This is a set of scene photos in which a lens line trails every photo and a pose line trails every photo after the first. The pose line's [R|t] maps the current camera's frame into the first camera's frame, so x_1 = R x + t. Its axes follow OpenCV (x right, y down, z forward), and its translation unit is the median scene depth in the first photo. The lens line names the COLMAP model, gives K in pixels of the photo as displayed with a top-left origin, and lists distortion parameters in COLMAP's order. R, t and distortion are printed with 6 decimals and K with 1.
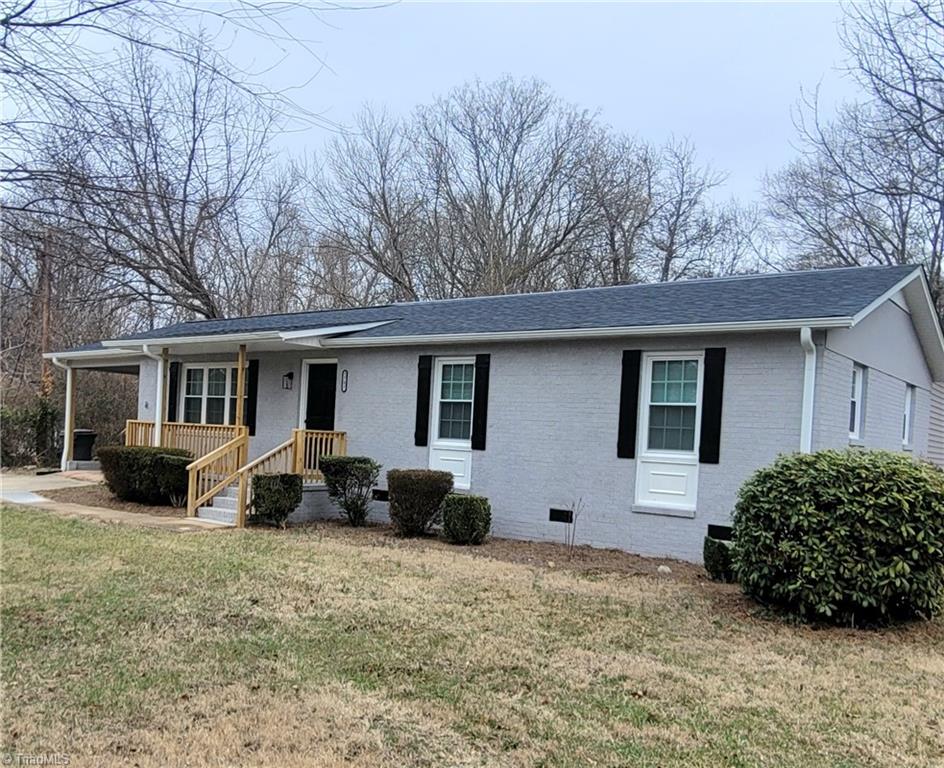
lens RADIAL K [[846.5, 0, 474.6], [0, 846.5, 449.9], [0, 0, 1]] dist [0.009027, -0.008650]
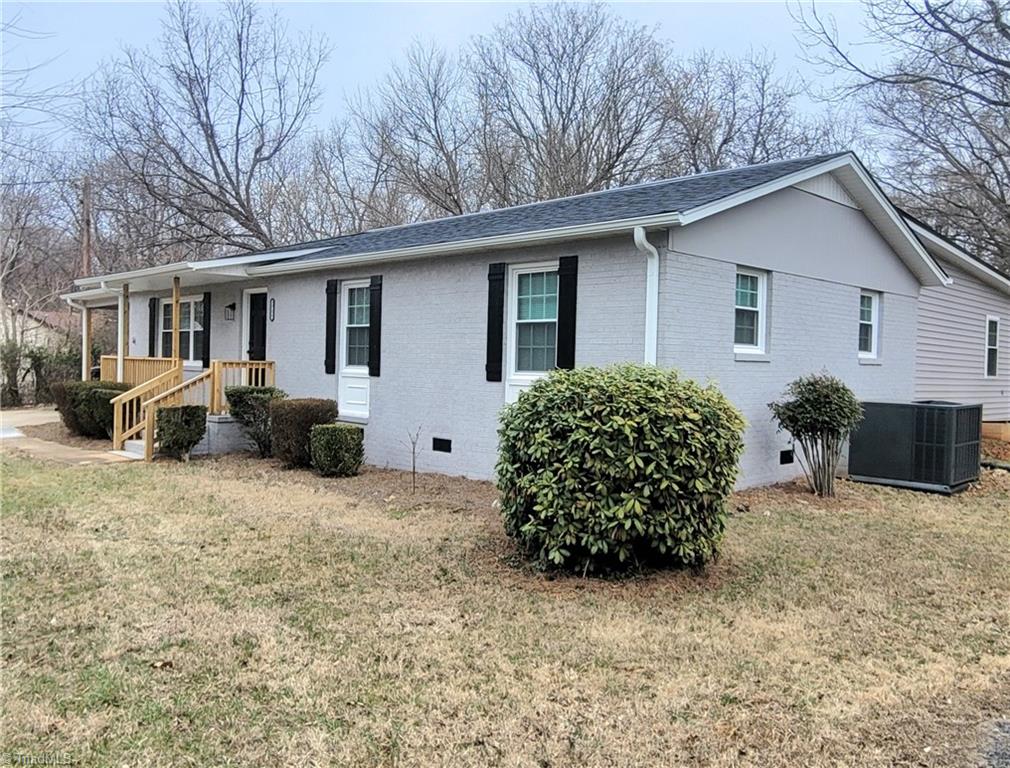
lens RADIAL K [[819.3, 0, 505.0], [0, 819.3, 382.4], [0, 0, 1]] dist [-0.006698, 0.006249]
pose [[0.989724, -0.024173, -0.140936, 0.306569], [0.025081, 0.999675, 0.004667, 0.006610], [0.140777, -0.008154, 0.990008, 0.118684]]
